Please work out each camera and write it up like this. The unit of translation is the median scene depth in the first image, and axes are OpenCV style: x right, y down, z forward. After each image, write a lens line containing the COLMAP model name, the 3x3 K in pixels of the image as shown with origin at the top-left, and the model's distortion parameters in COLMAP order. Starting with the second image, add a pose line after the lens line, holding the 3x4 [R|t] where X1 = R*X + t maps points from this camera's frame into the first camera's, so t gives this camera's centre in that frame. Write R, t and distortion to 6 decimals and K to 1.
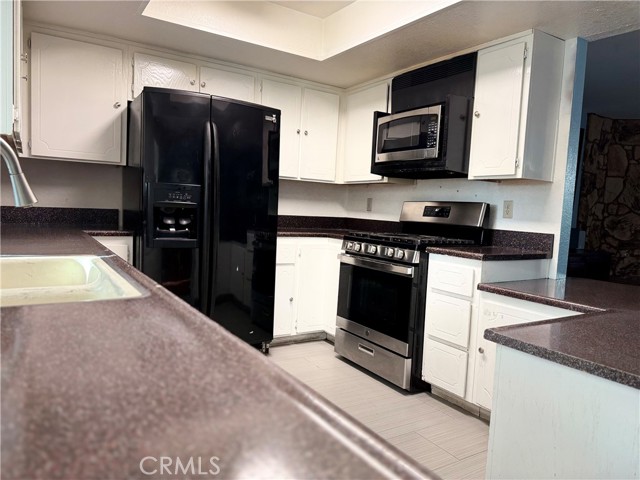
lens RADIAL K [[451.8, 0, 319.9], [0, 451.8, 239.7], [0, 0, 1]] dist [0.046095, -0.045360]
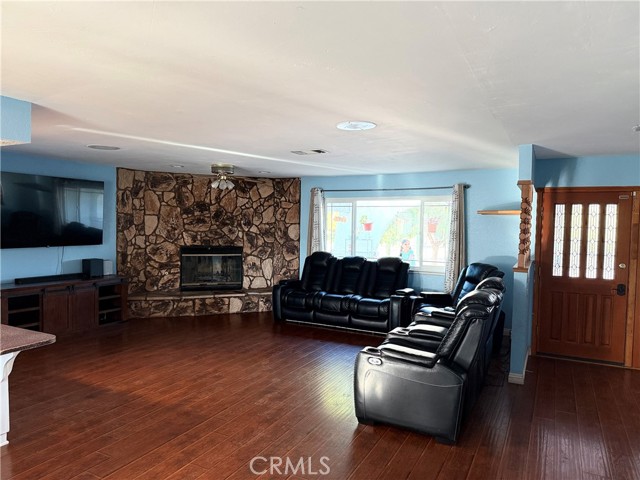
lens RADIAL K [[451.8, 0, 321.1], [0, 451.8, 245.6], [0, 0, 1]] dist [0.046095, -0.045360]
pose [[0.866767, -0.062248, 0.494813, 0.419675], [0.063888, 0.997864, 0.013620, -0.036469], [-0.494604, 0.019807, 0.868893, -0.377103]]
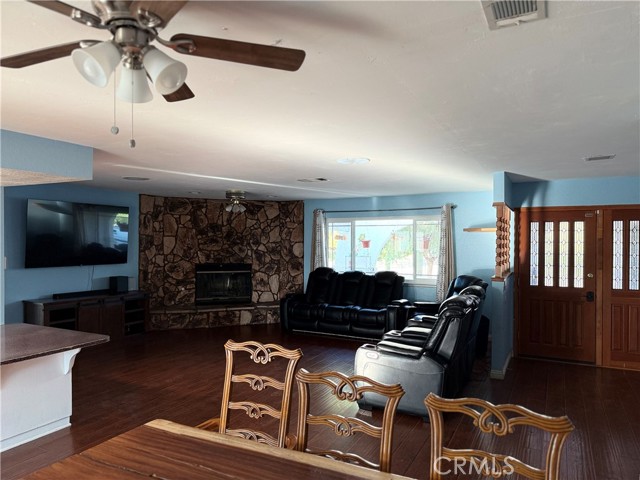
lens RADIAL K [[451.8, 0, 319.5], [0, 451.8, 243.7], [0, 0, 1]] dist [0.046095, -0.045360]
pose [[0.868017, -0.050788, 0.493930, 0.348774], [0.076876, 0.996506, -0.032634, -0.030143], [-0.490547, 0.066298, 0.868889, -0.486213]]
